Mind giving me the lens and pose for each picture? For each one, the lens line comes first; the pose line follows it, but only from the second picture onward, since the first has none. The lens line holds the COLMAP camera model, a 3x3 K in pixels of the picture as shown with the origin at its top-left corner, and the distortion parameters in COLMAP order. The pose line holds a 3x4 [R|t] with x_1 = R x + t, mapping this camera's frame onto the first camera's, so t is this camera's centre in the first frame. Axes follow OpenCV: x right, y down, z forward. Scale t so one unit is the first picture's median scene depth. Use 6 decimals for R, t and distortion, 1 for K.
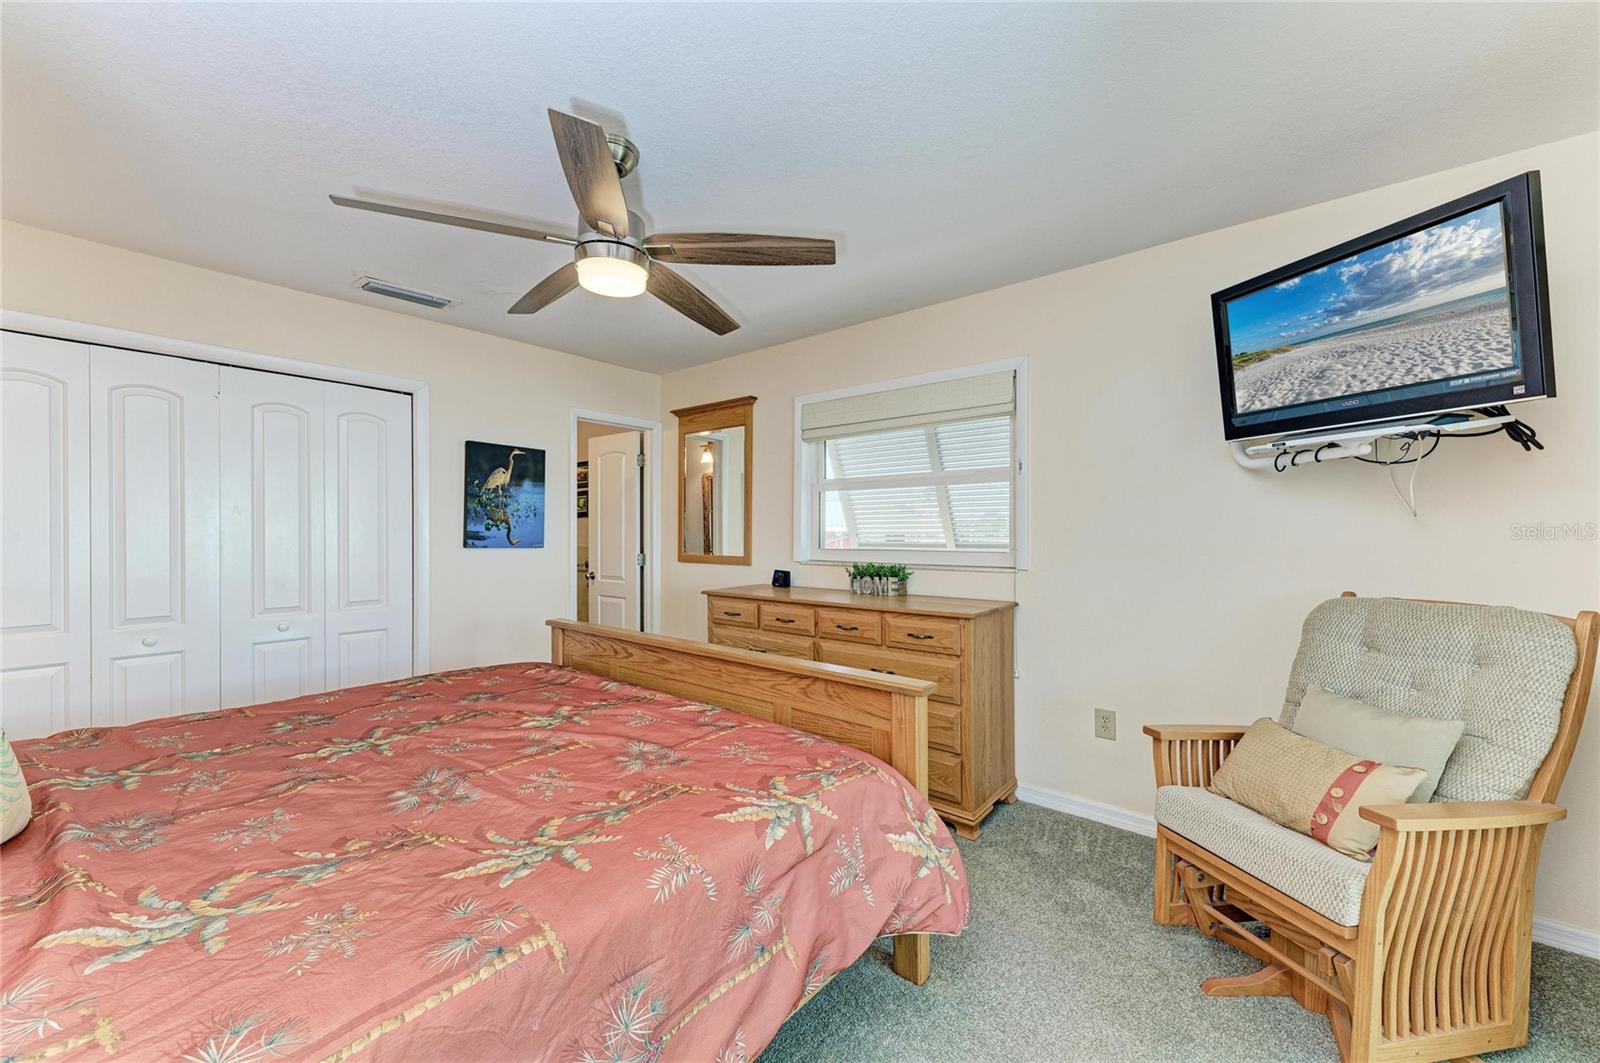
lens RADIAL K [[619.2, 0, 792.8], [0, 619.2, 535.4], [0, 0, 1]] dist [-0.000798, -0.000367]
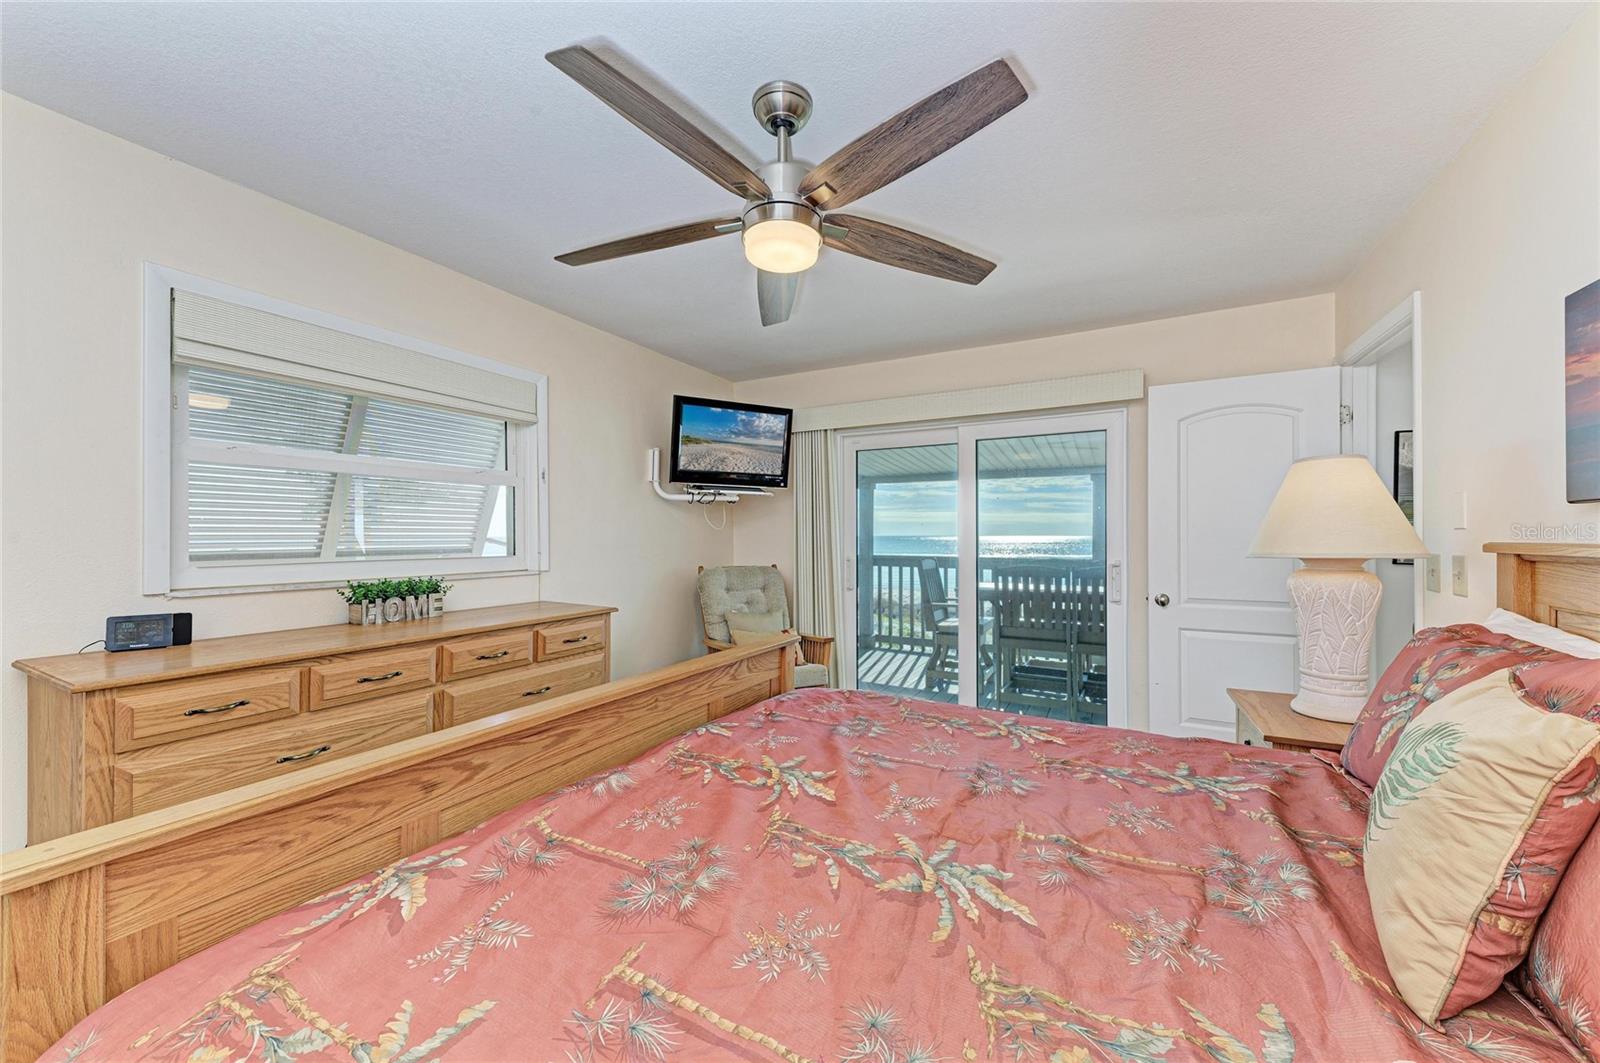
lens RADIAL K [[619.2, 0, 792.8], [0, 619.2, 535.4], [0, 0, 1]] dist [-0.000798, -0.000367]
pose [[-0.208787, 0.000884, 0.977961, -1.136487], [0.003336, 0.999994, -0.000192, -0.008358], [-0.977955, 0.003222, -0.208789, 1.144869]]
